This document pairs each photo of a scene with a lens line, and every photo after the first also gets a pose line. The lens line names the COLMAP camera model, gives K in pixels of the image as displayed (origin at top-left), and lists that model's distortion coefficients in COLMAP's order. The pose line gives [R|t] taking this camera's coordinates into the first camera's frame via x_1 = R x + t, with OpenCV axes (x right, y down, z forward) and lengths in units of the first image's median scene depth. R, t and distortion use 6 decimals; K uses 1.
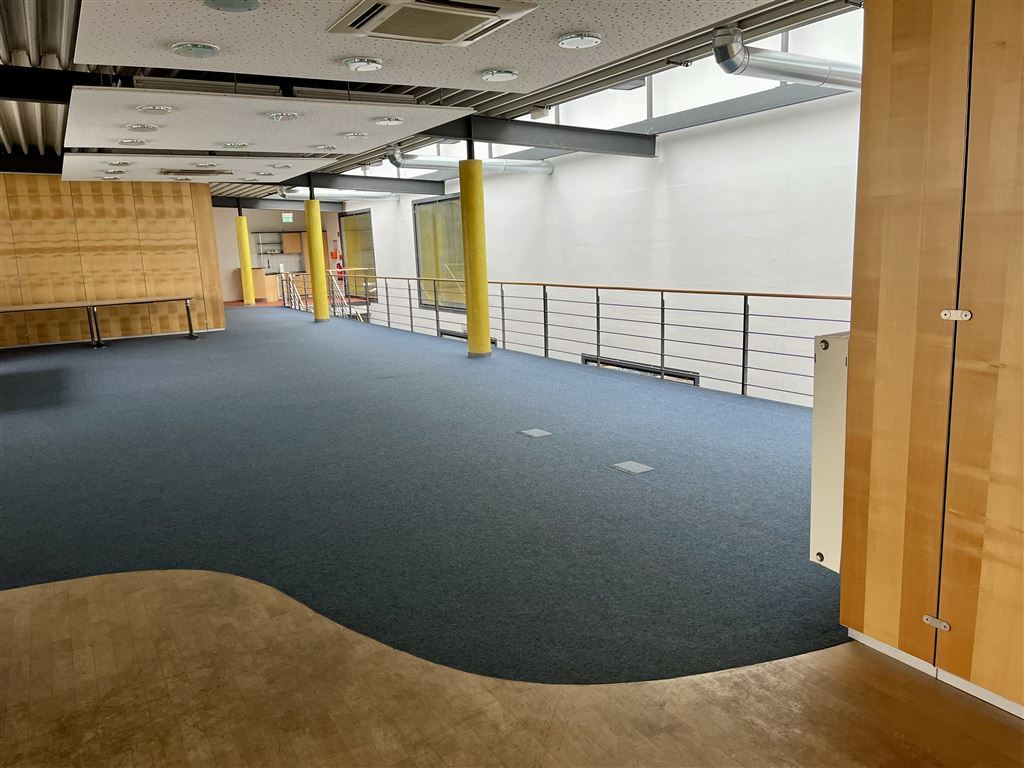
lens RADIAL K [[766.2, 0, 498.9], [0, 766.2, 383.8], [0, 0, 1]] dist [0.004938, -0.002109]
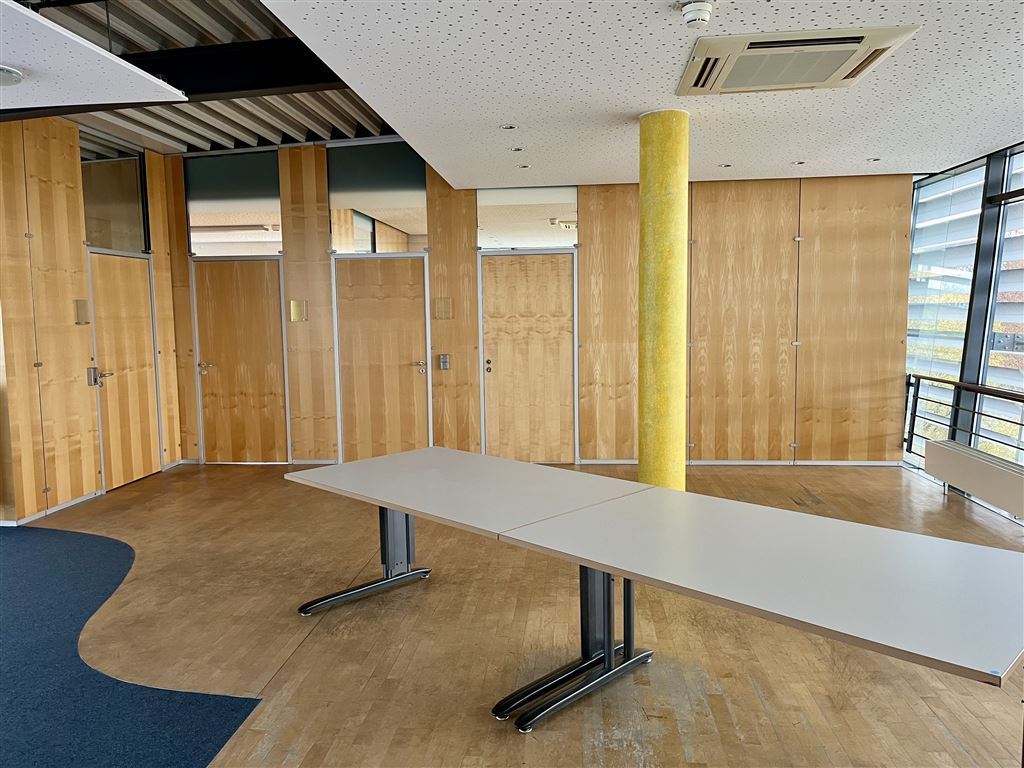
lens RADIAL K [[766.2, 0, 498.9], [0, 766.2, 383.8], [0, 0, 1]] dist [0.004938, -0.002109]
pose [[-0.806259, -0.000073, 0.591562, -2.027156], [0.163243, 0.961144, 0.222608, -0.323299], [-0.568593, 0.276048, -0.774919, 1.978913]]
